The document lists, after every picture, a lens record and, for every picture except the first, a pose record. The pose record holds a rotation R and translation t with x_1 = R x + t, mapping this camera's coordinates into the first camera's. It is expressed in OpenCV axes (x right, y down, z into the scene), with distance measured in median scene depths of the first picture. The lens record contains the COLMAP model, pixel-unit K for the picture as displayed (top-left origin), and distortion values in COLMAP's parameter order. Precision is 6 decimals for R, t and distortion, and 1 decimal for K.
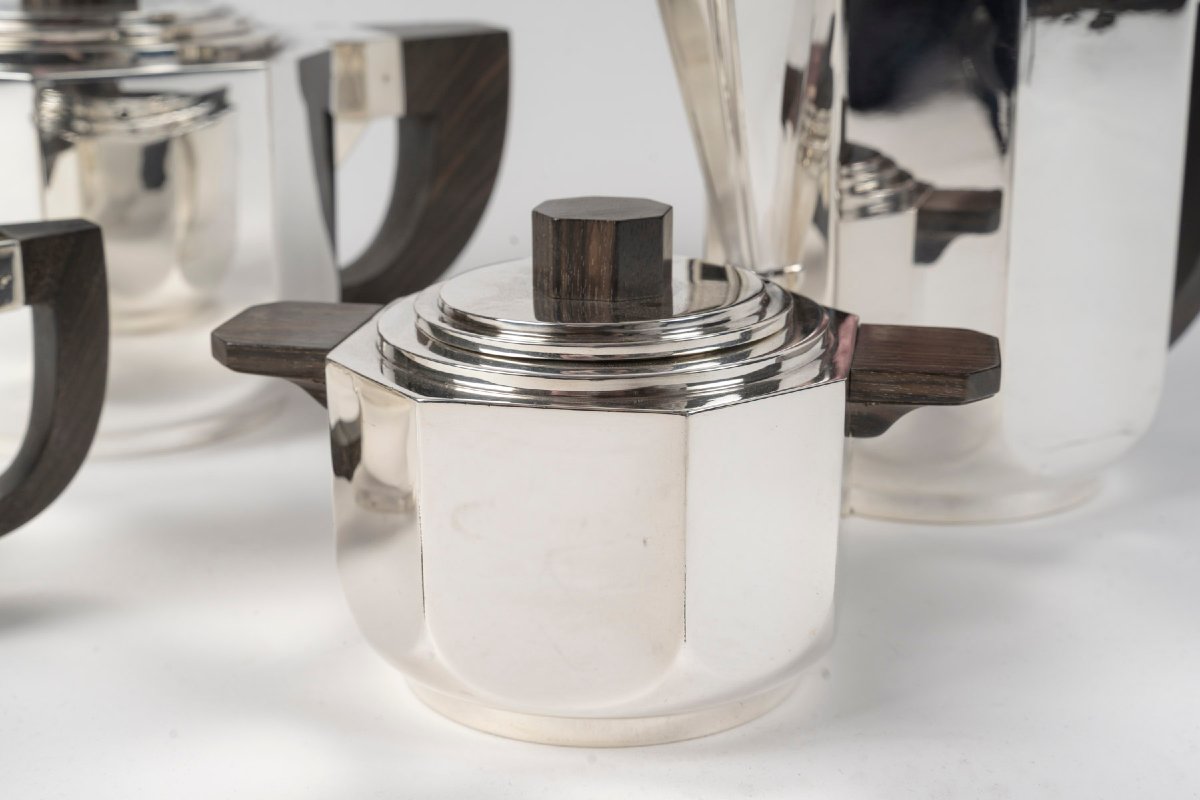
lens RADIAL K [[1829.5, 0, 575.1], [0, 1829.5, 401.4], [0, 0, 1]] dist [0.028181, -0.074638]
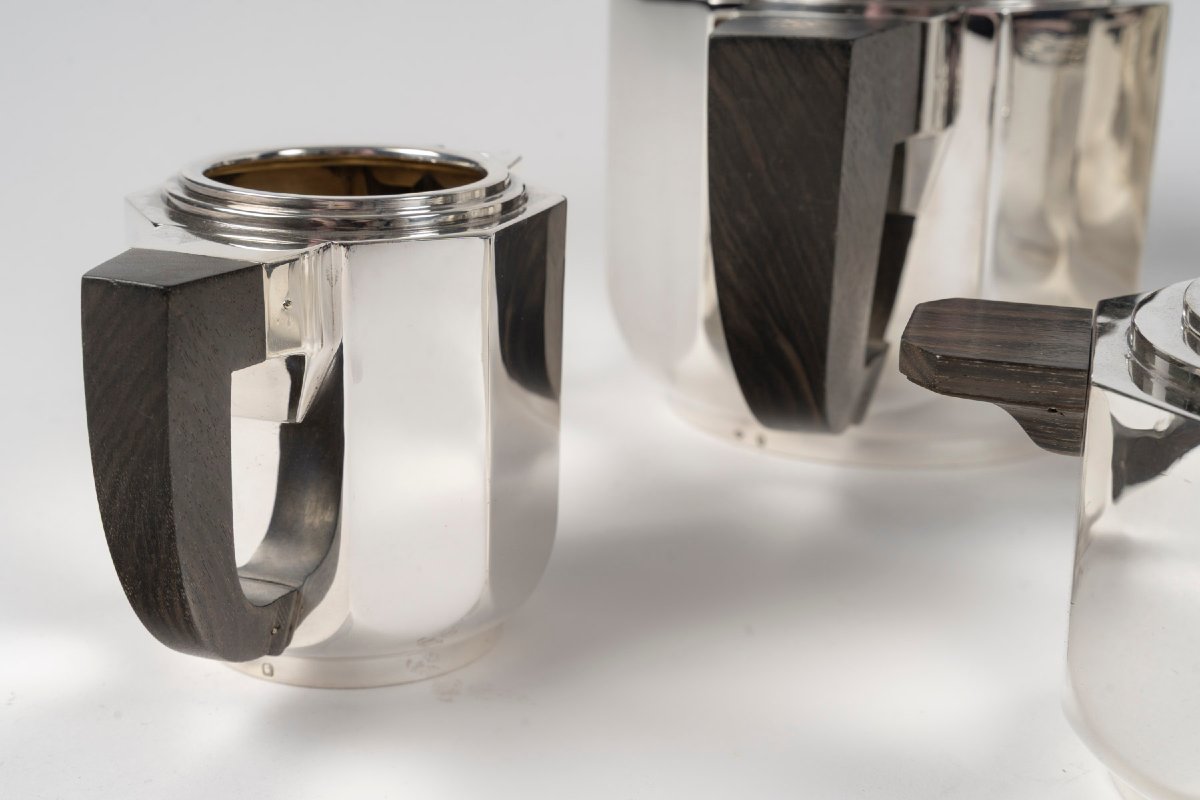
lens RADIAL K [[1829.5, 0, 575.1], [0, 1829.5, 401.4], [0, 0, 1]] dist [0.028181, -0.074638]
pose [[0.997024, 0.035054, -0.068666, -0.296731], [-0.032679, 0.998838, 0.035418, -0.036170], [0.069827, -0.033069, 0.997011, 0.245203]]
